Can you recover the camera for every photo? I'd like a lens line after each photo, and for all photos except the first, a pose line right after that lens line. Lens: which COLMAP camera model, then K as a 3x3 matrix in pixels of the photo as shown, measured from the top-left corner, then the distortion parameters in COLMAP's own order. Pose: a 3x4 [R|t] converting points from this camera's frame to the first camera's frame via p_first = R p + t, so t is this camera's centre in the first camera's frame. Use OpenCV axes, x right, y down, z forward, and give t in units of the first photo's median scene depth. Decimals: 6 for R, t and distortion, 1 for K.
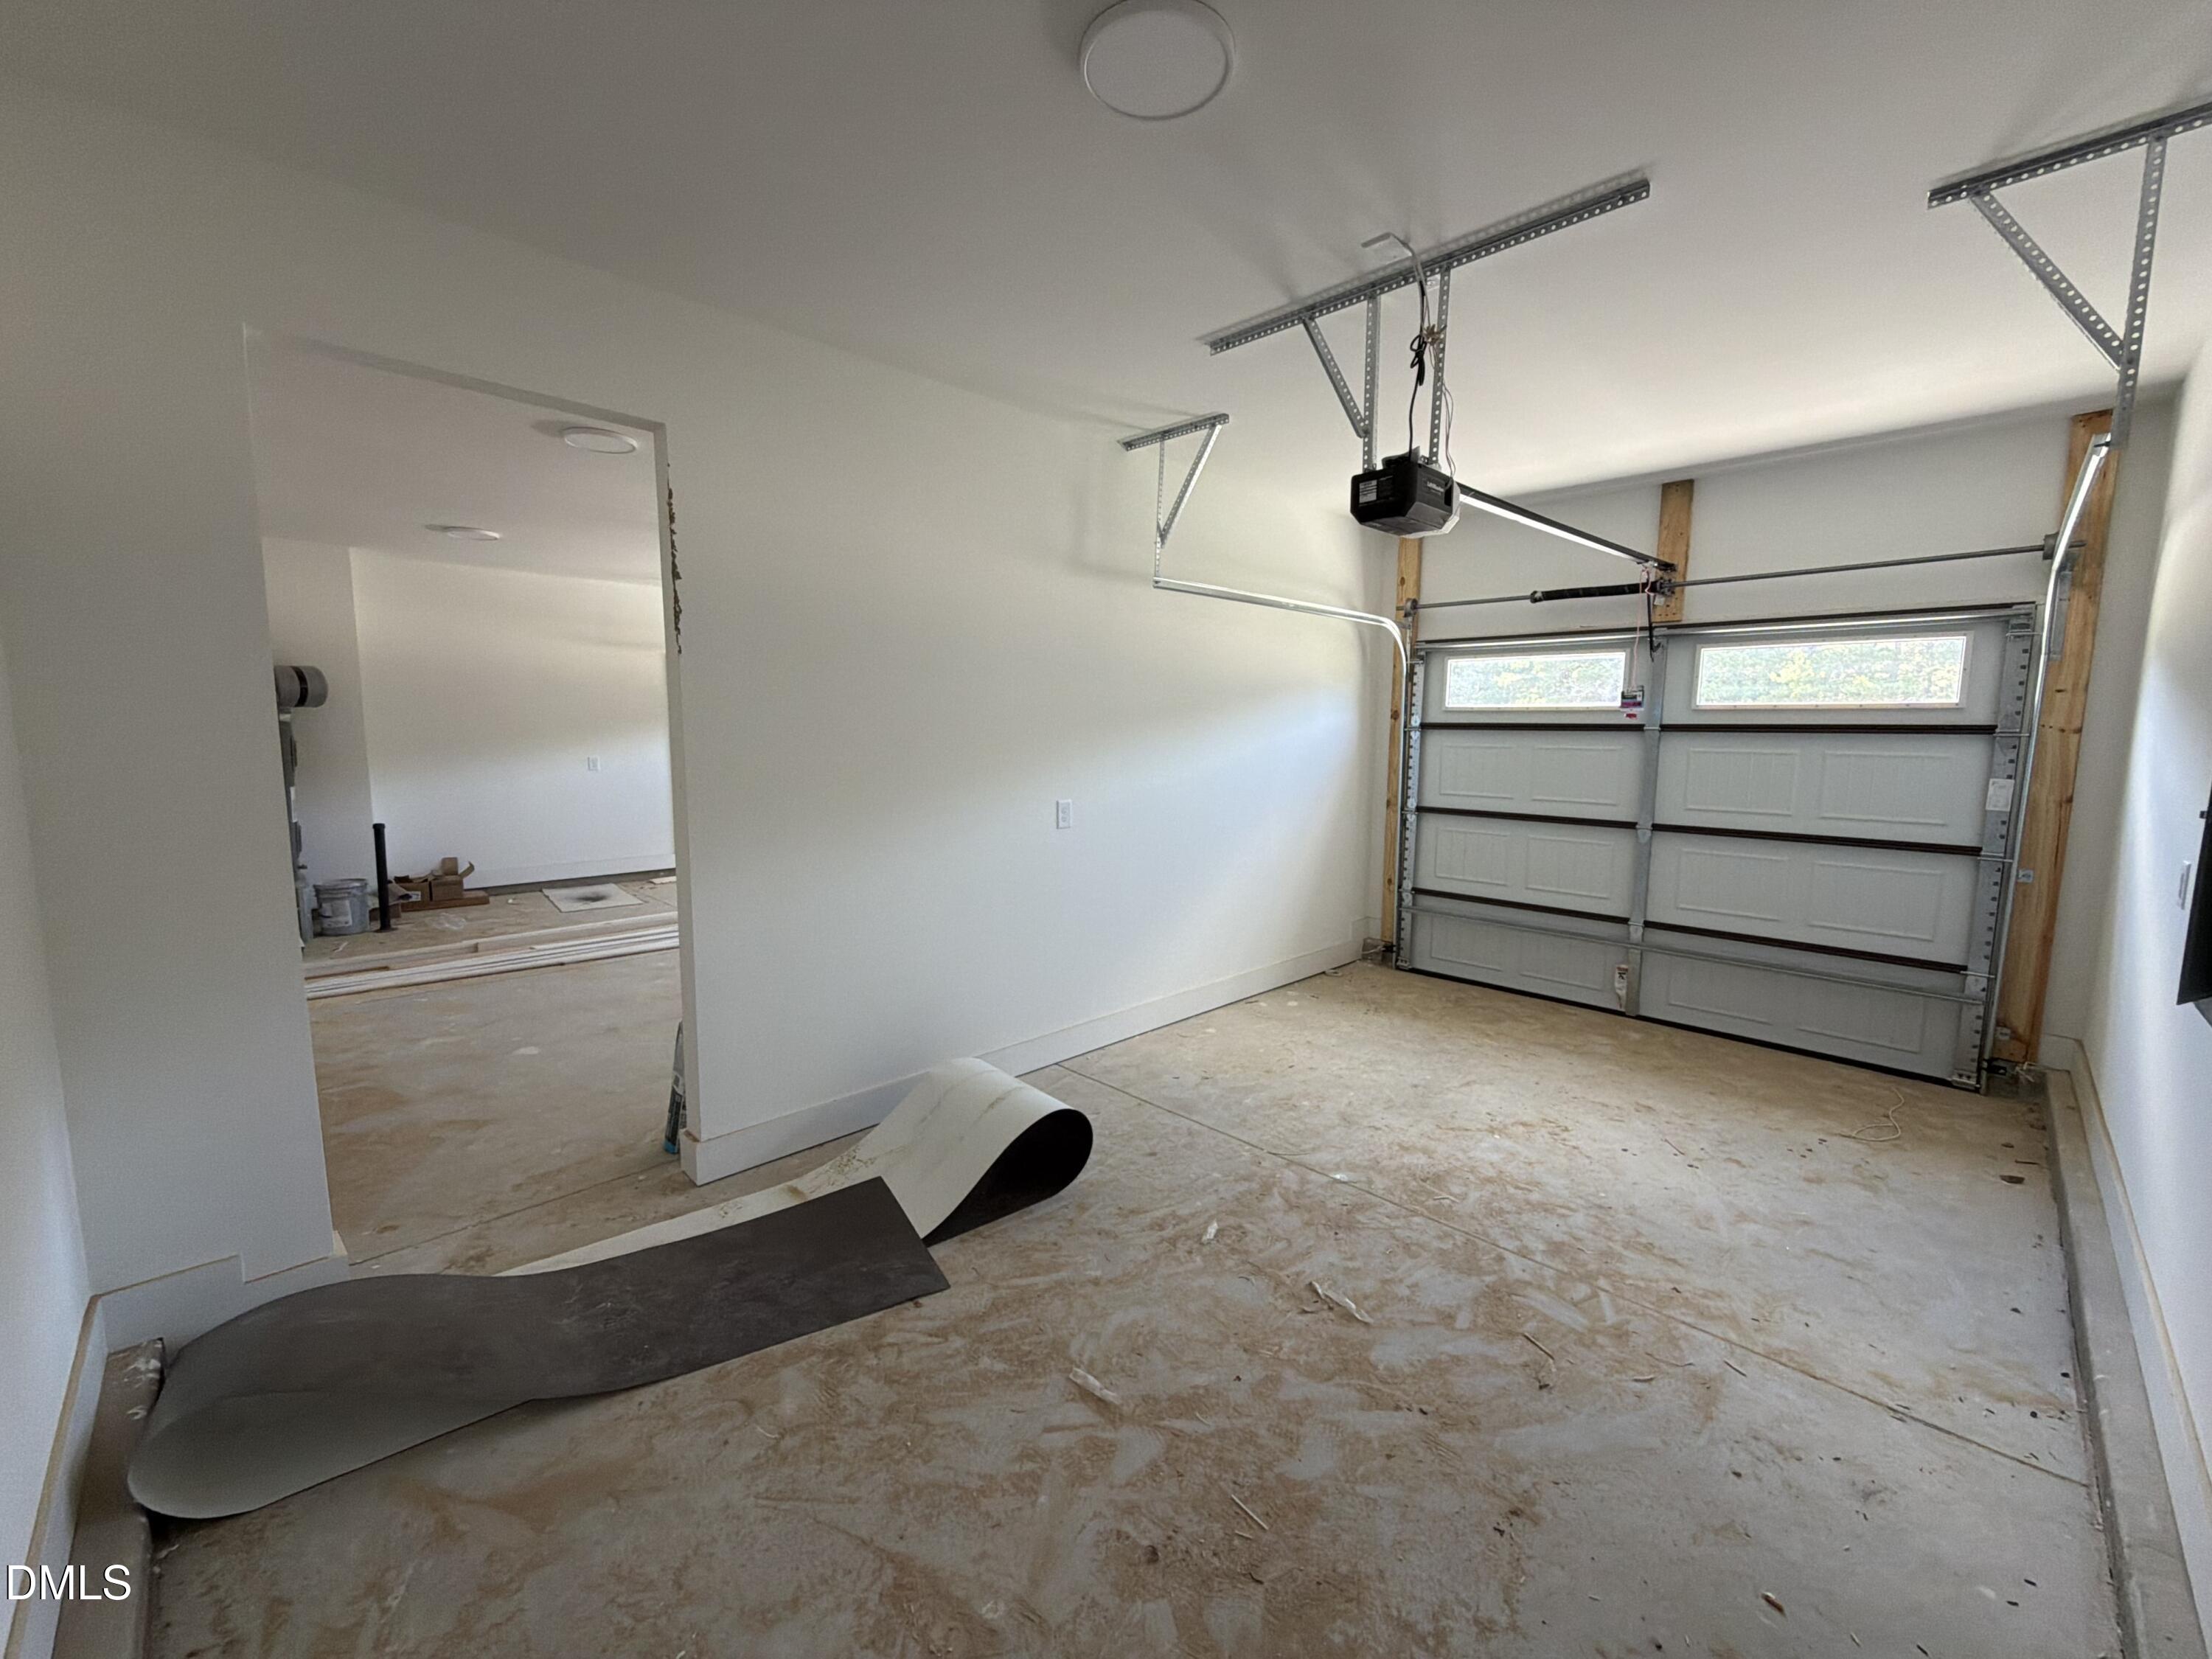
lens RADIAL K [[880.6, 0, 1106.0], [0, 880.6, 829.5], [0, 0, 1]] dist [-0.028255, 0.000015]
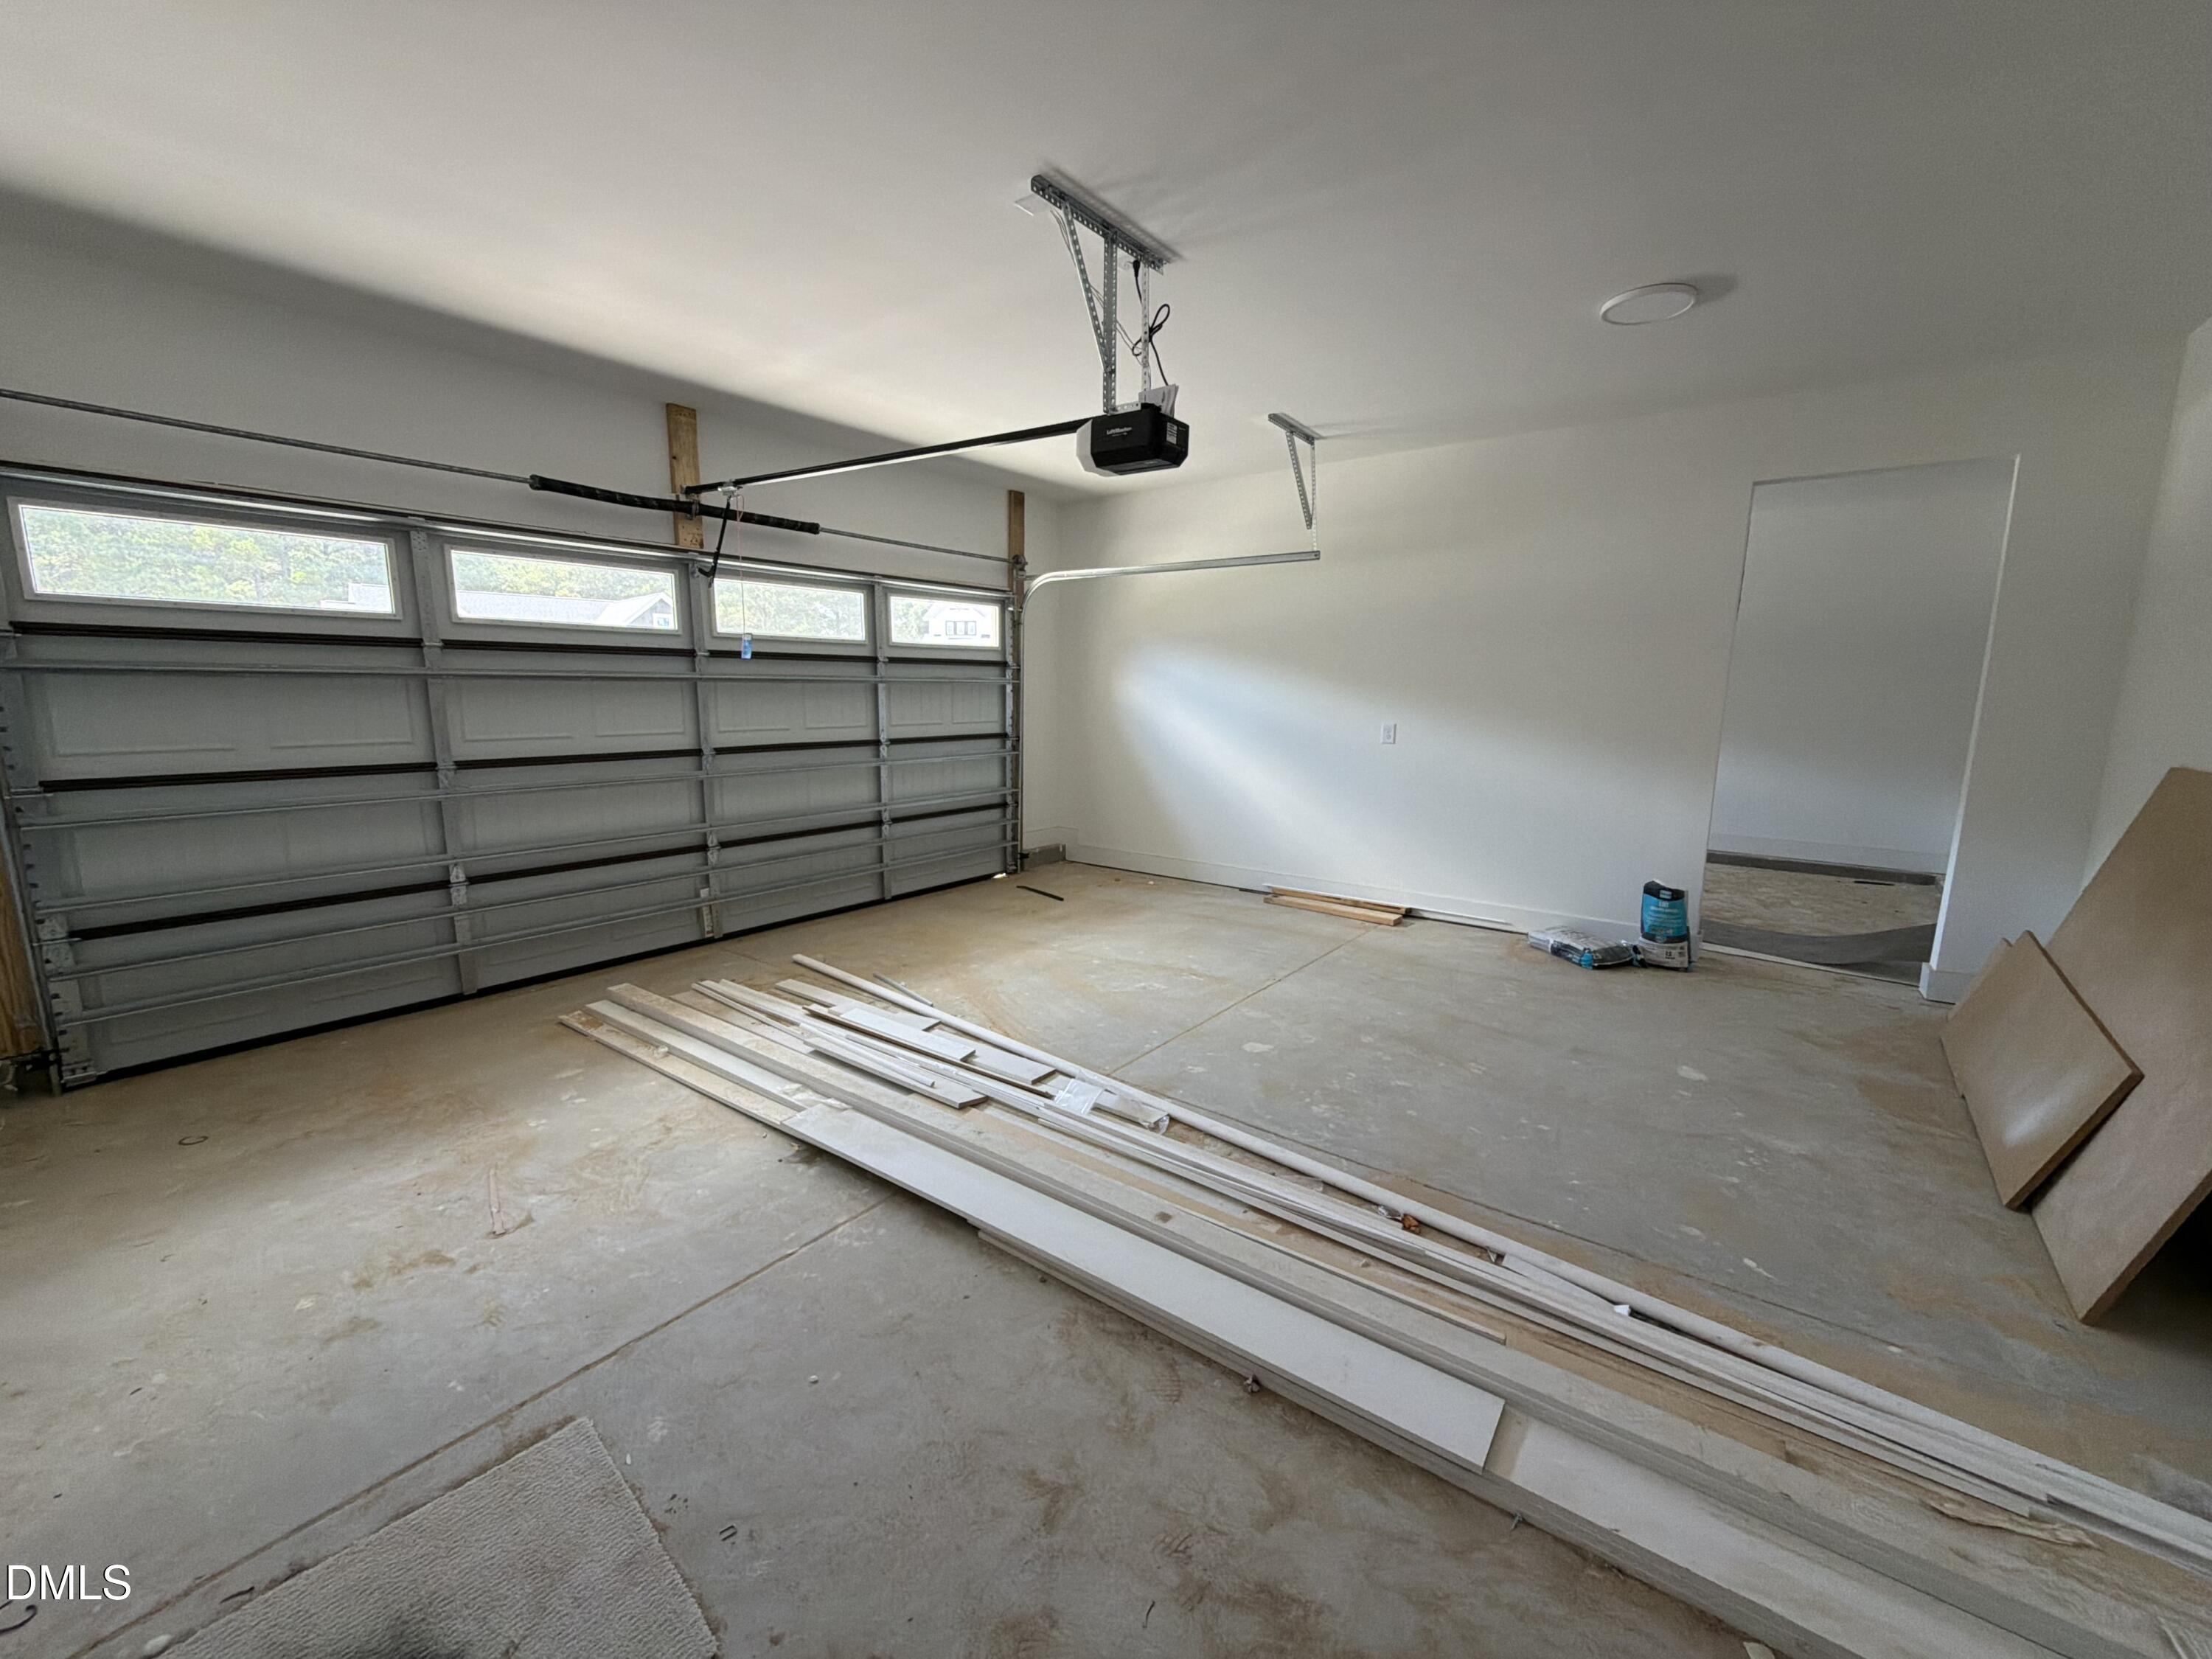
lens RADIAL K [[1032.5, 0, 1110.9], [0, 1032.5, 858.9], [0, 0, 1]] dist [0.088040, -0.000022]
pose [[-0.206235, -0.188707, 0.960134, -0.755993], [0.096090, 0.972579, 0.211793, -0.107727], [-0.973773, 0.135939, -0.182447, 0.862356]]
